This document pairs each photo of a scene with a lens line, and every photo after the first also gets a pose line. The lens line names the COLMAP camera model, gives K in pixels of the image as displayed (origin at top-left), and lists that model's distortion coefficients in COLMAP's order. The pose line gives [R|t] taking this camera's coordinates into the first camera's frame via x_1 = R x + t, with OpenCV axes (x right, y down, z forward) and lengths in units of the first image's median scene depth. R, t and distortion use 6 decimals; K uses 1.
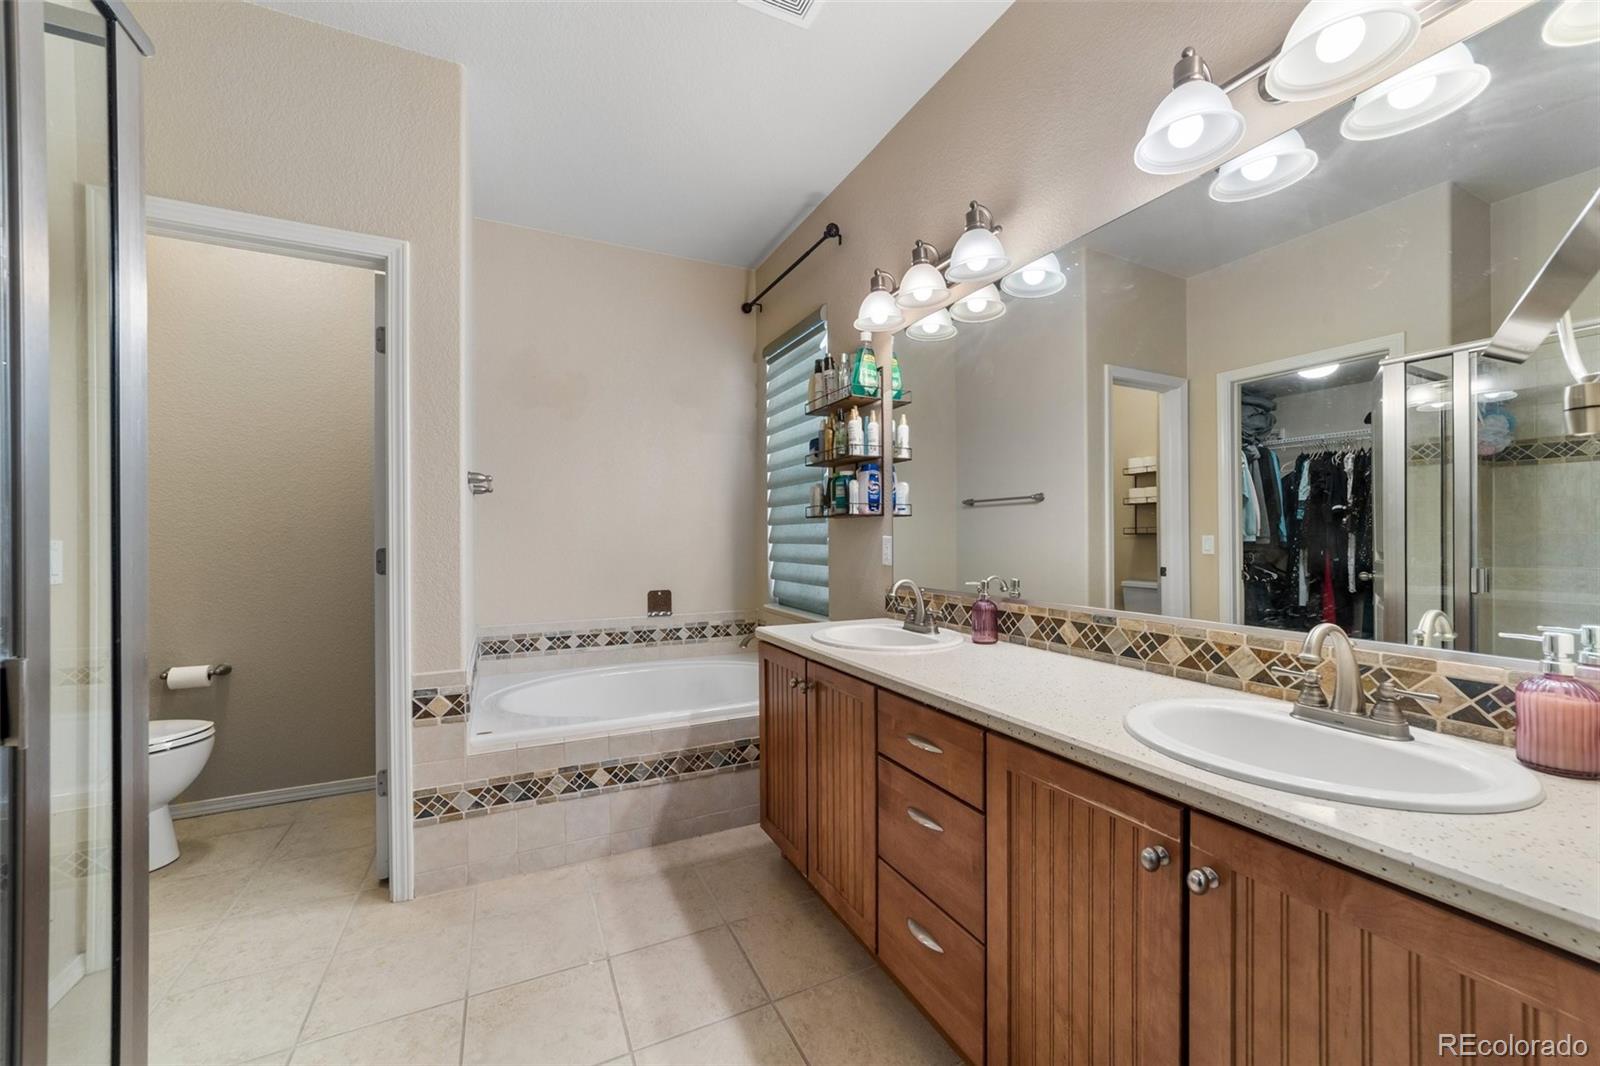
lens RADIAL K [[621.1, 0, 800.7], [0, 621.1, 538.6], [0, 0, 1]] dist [-0.001593, -0.000056]
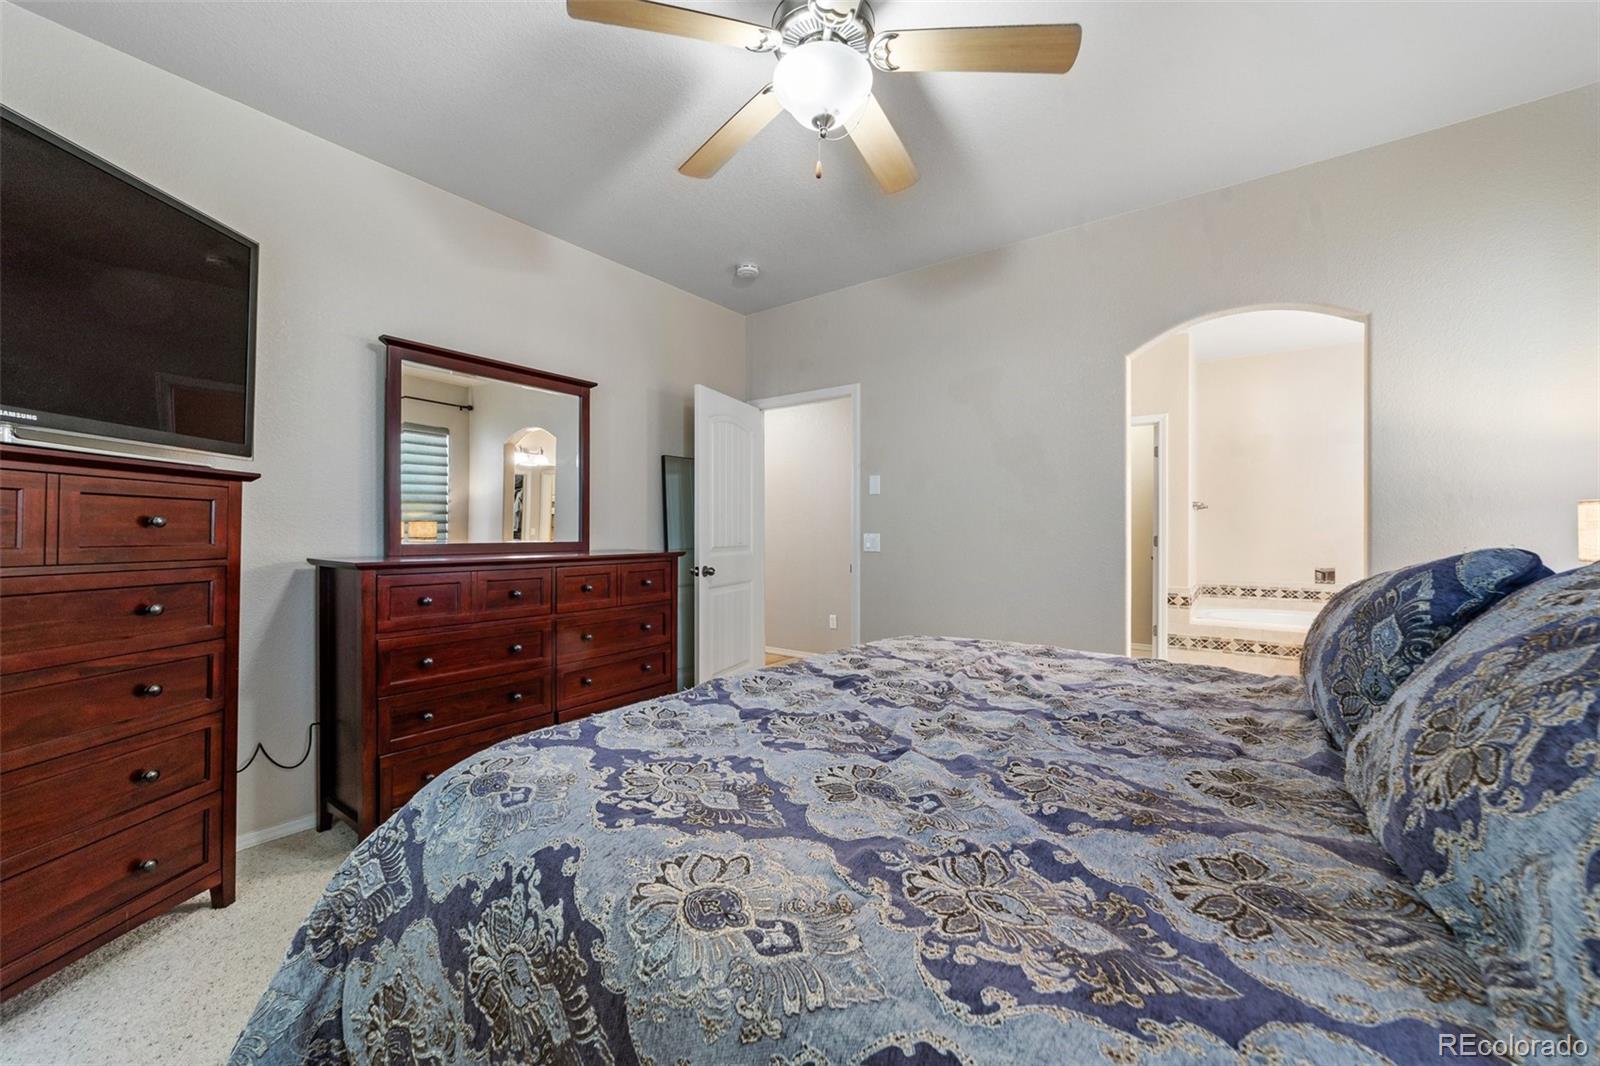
lens RADIAL K [[621.1, 0, 799.8], [0, 621.1, 532.2], [0, 0, 1]] dist [-0.001593, -0.000056]
pose [[0.472118, 0.007703, -0.881502, 0.786414], [-0.007342, 0.999961, 0.004806, -0.000412], [0.881505, 0.004203, 0.472156, -1.334339]]
